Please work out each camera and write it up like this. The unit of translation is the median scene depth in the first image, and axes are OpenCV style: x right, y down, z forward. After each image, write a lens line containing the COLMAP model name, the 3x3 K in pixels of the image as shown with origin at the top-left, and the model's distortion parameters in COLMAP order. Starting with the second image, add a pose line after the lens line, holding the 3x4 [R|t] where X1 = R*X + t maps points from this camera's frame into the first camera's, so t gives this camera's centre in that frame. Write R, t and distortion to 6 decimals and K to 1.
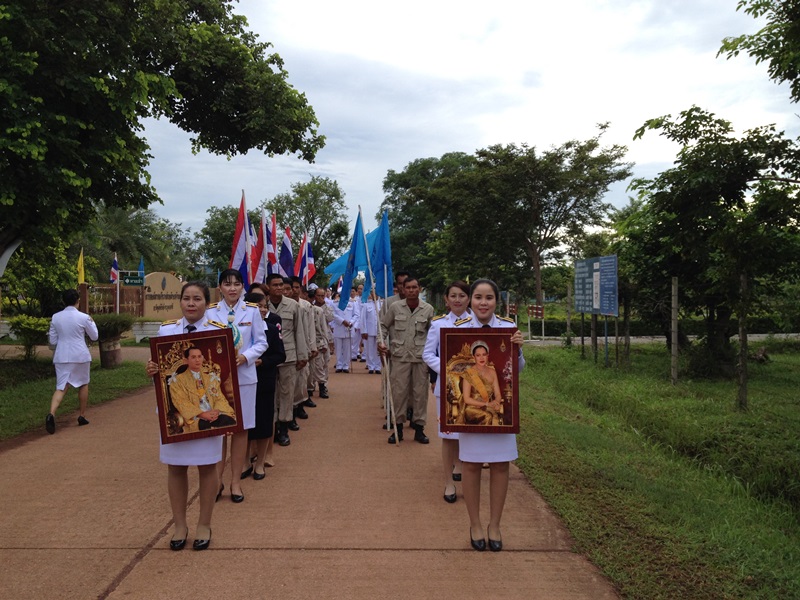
lens RADIAL K [[741.4, 0, 401.5], [0, 741.4, 304.8], [0, 0, 1]] dist [0.135535, -0.316172]
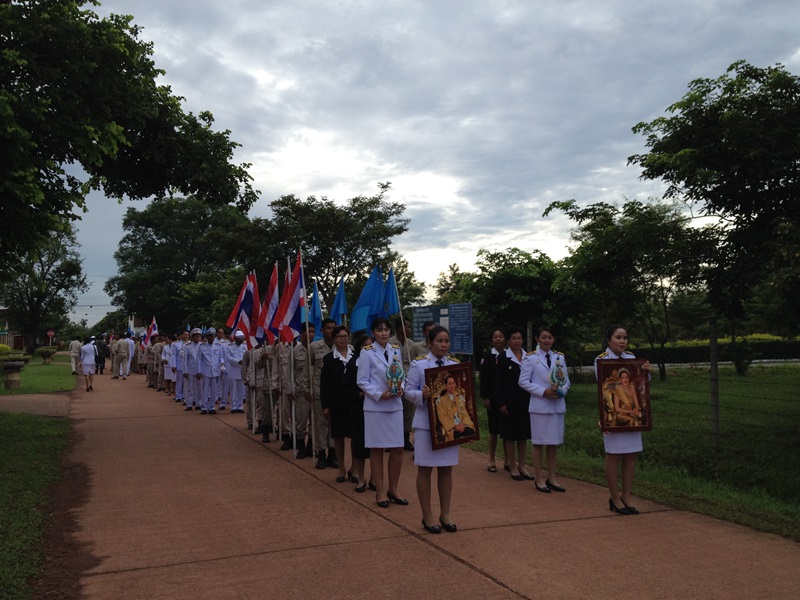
lens RADIAL K [[741.4, 0, 401.5], [0, 741.4, 304.8], [0, 0, 1]] dist [0.135535, -0.316172]
pose [[0.929756, 0.010173, 0.368035, -0.409870], [0.010997, 0.998405, -0.055379, 0.000923], [-0.368012, 0.055536, 0.928161, -0.099076]]
